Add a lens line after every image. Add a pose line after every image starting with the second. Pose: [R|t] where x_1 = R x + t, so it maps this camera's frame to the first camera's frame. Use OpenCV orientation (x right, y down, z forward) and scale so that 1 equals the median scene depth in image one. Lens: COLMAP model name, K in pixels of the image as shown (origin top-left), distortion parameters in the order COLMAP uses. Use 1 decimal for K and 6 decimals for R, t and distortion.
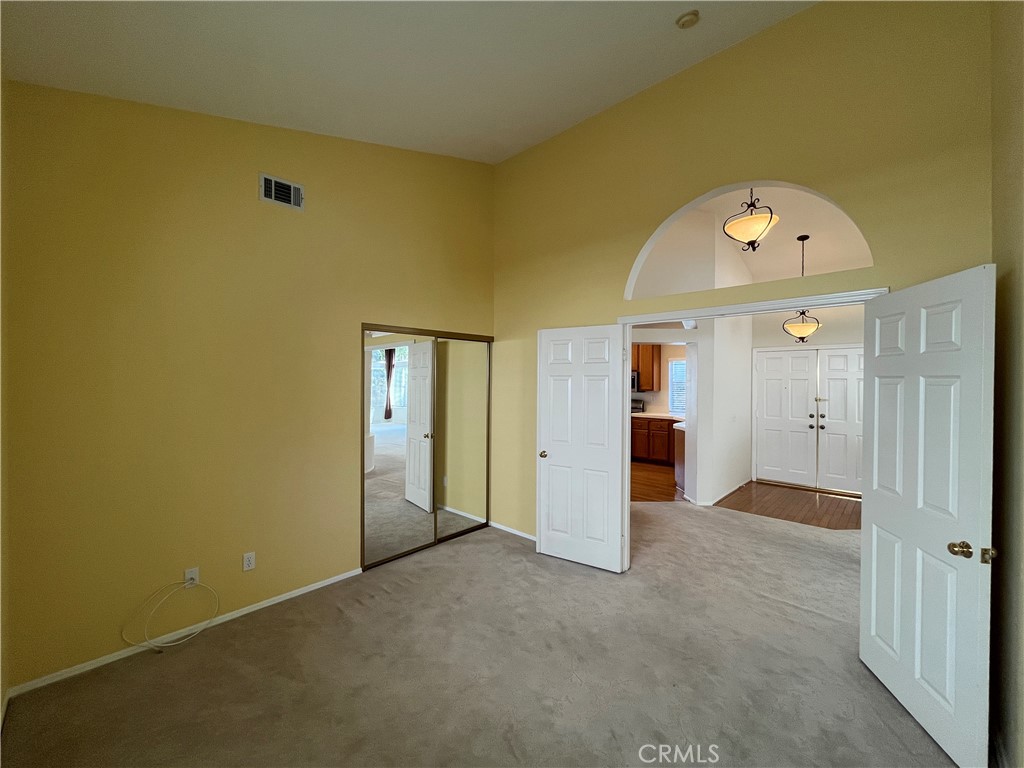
lens RADIAL K [[411.4, 0, 508.5], [0, 411.4, 381.6], [0, 0, 1]] dist [-0.003059, -0.000391]
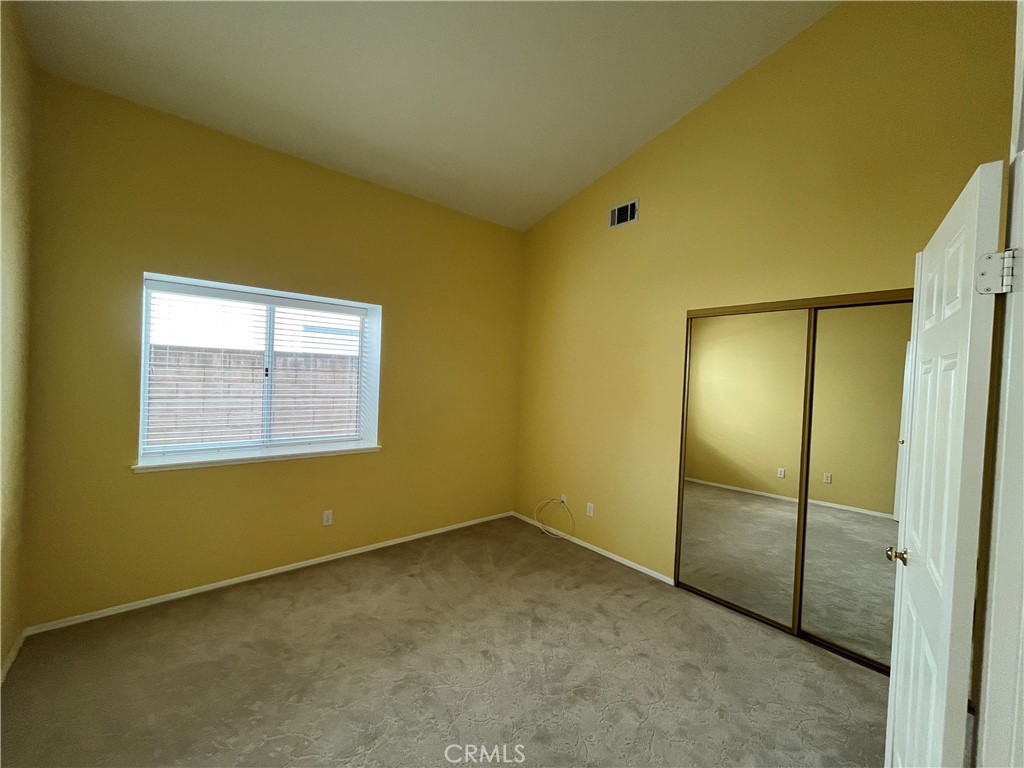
lens RADIAL K [[411.4, 0, 508.5], [0, 411.4, 381.6], [0, 0, 1]] dist [-0.003059, -0.000391]
pose [[-0.110218, 0.009968, -0.993857, 0.684351], [-0.039120, 0.999131, 0.014359, 0.016991], [0.993137, 0.040462, -0.109733, 0.841204]]
